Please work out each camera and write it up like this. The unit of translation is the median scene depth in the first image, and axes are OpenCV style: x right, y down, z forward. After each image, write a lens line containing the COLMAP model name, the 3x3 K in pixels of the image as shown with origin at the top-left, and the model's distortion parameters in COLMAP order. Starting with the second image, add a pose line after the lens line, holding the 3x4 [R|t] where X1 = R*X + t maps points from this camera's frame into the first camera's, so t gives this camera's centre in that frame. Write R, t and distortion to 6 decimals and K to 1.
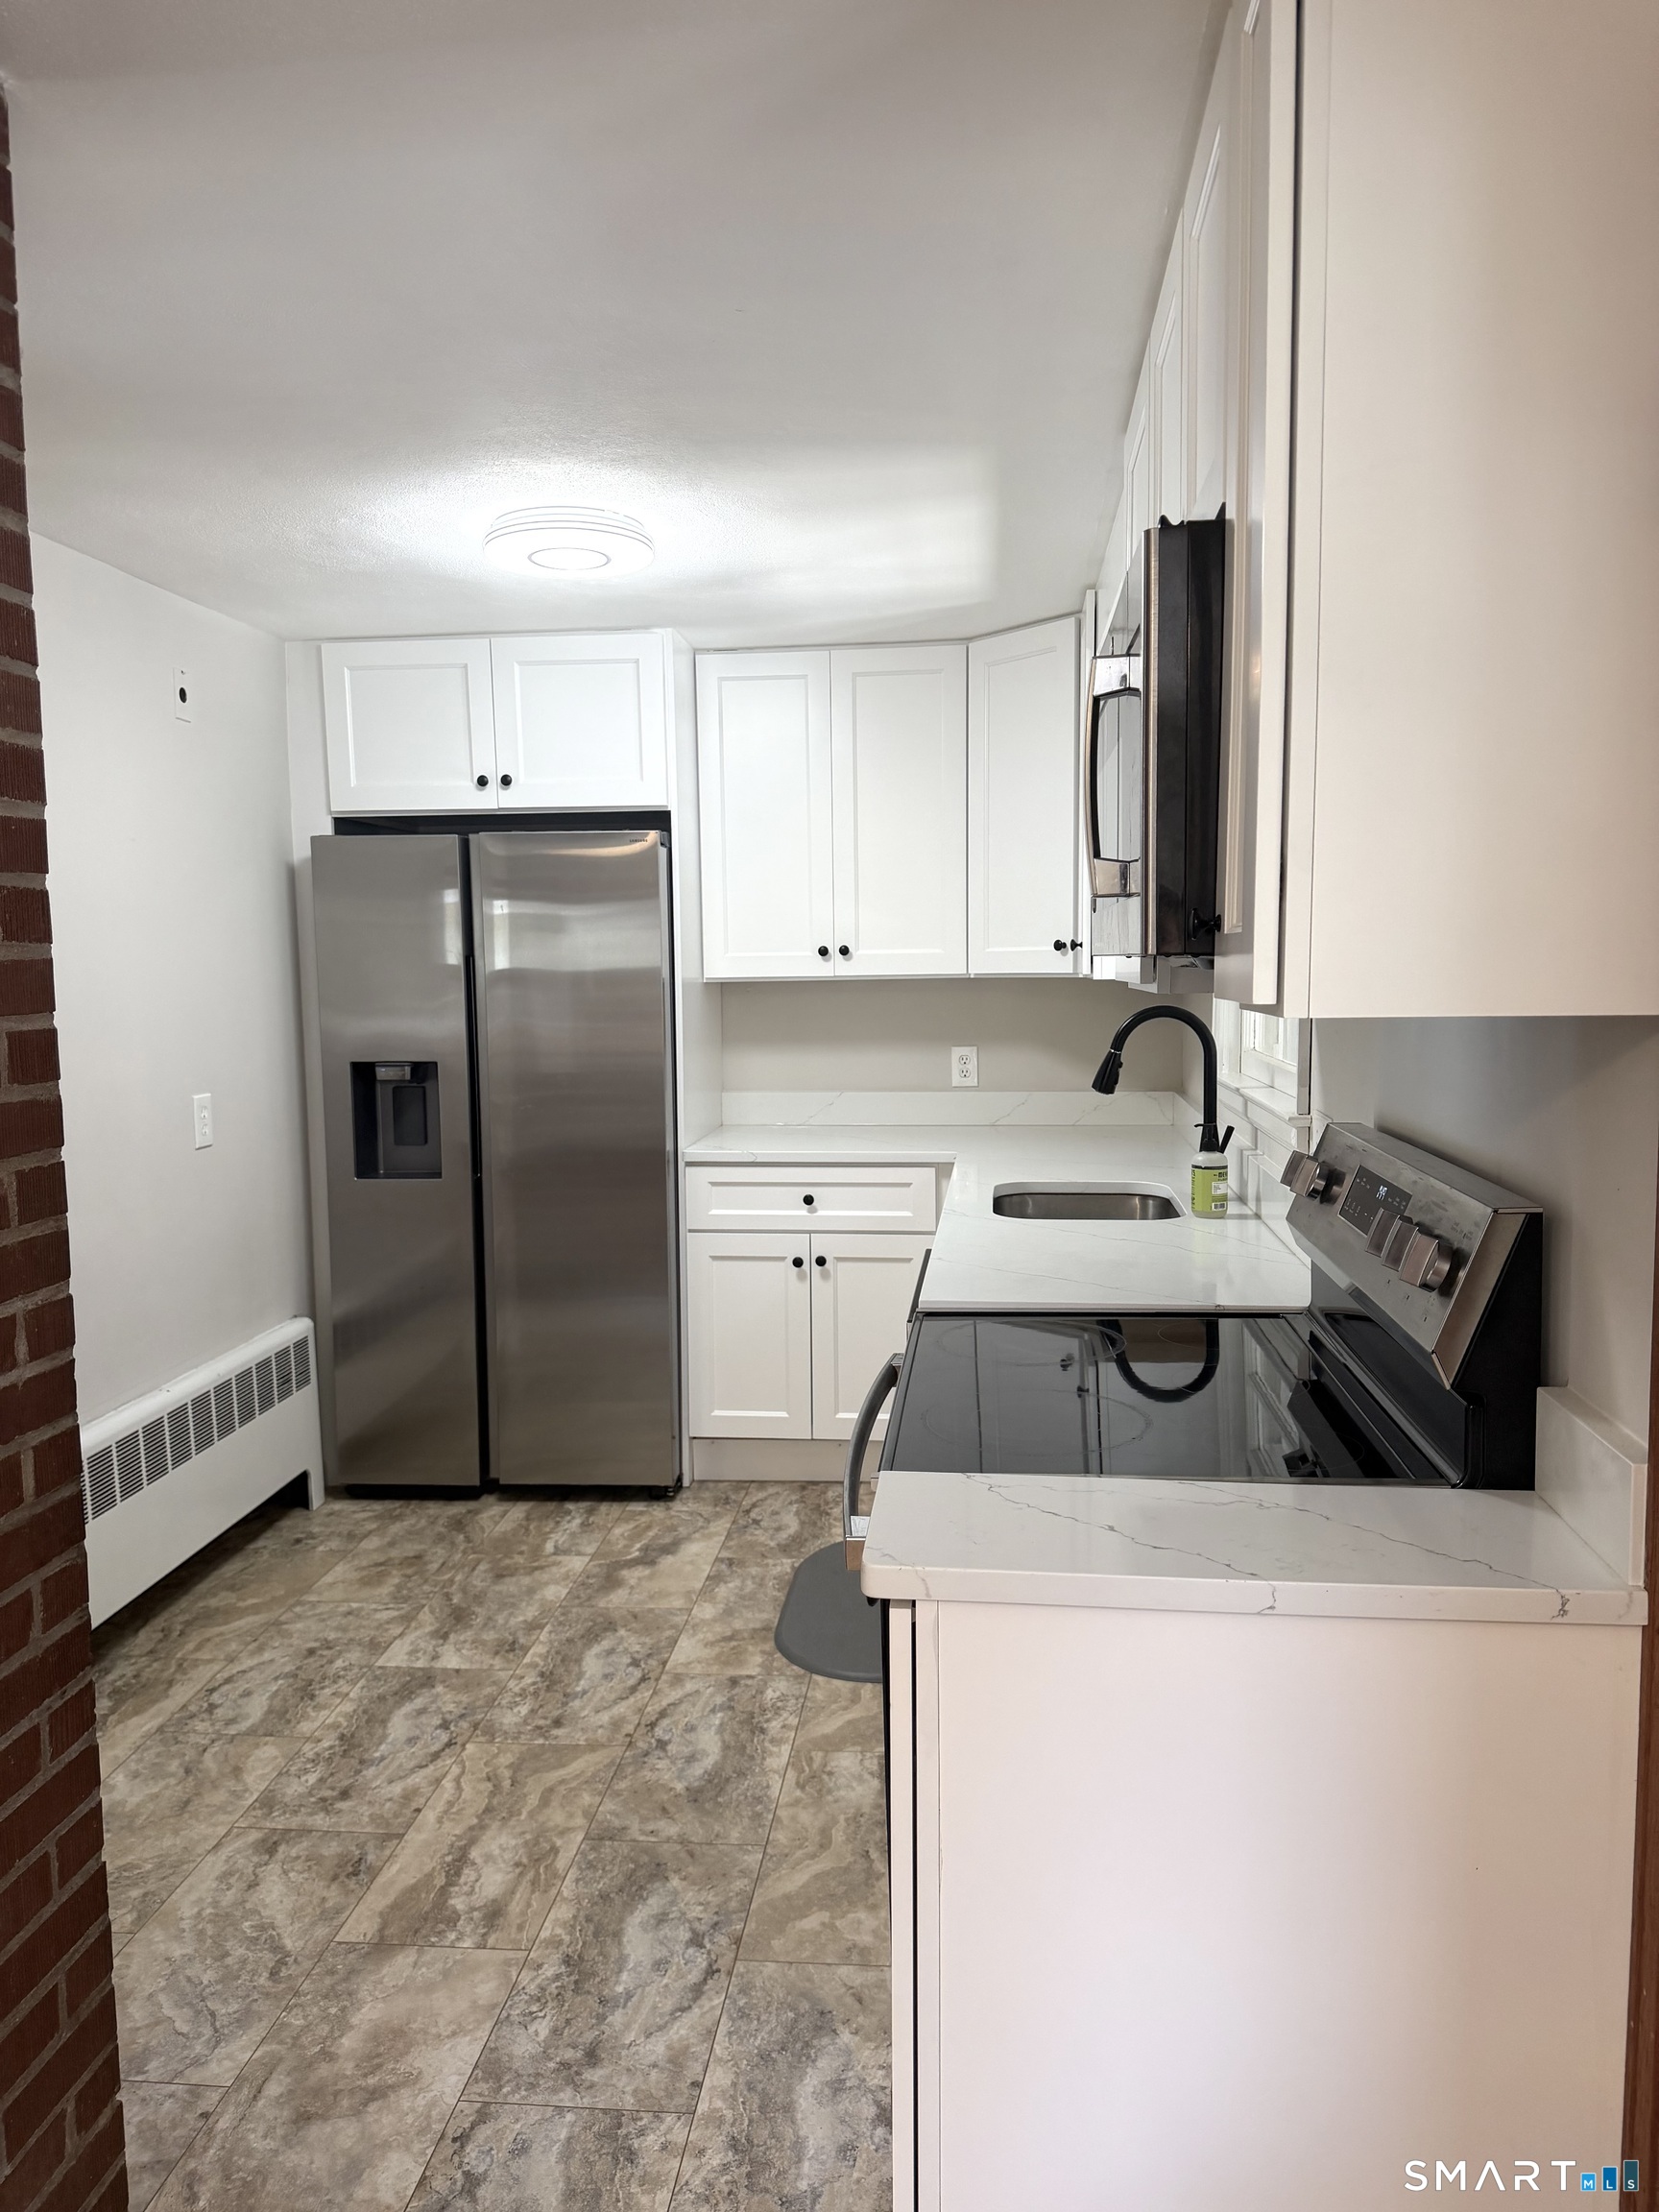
lens RADIAL K [[1544.4, 0, 805.3], [0, 1544.4, 1112.0], [0, 0, 1]] dist [0.051298, -0.068187]
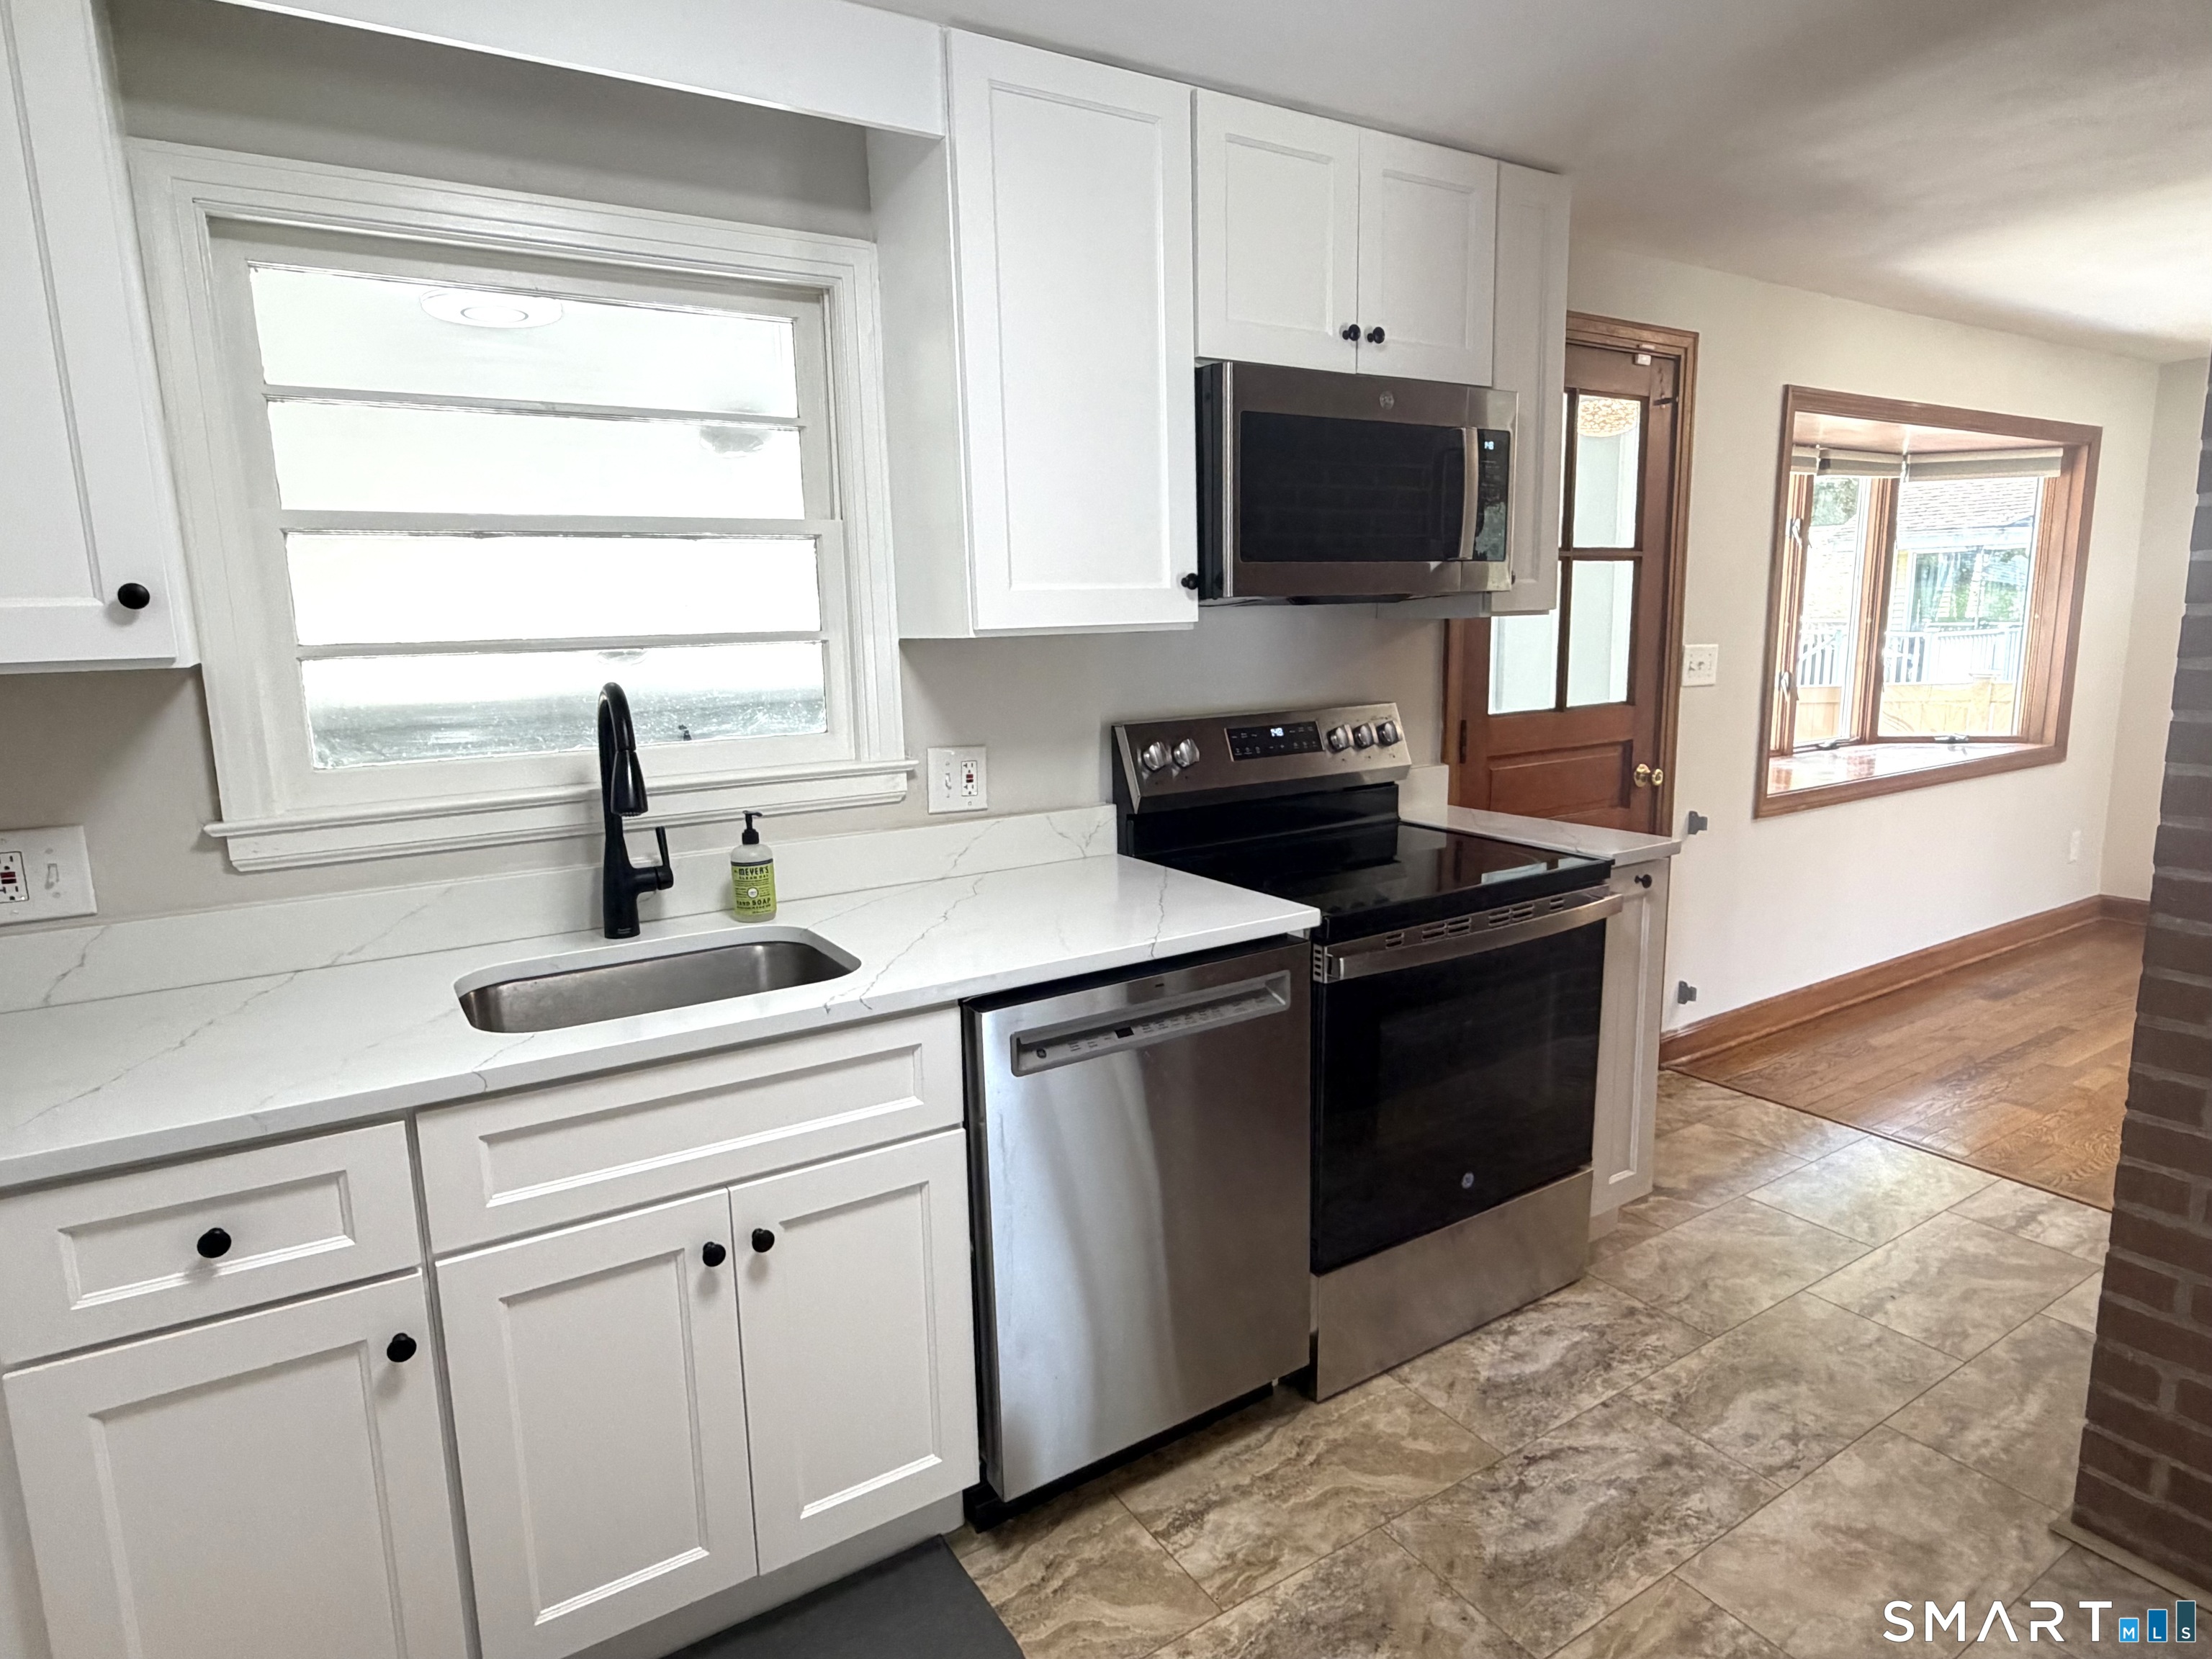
lens RADIAL K [[1268.6, 0, 1152.1], [0, 1268.6, 826.4], [0, 0, 1]] dist [-0.006315, 0.000645]
pose [[-0.656219, -0.095815, 0.748463, -0.434773], [0.116577, 0.967123, 0.226016, -0.118374], [-0.745511, 0.235569, -0.623474, 1.376973]]
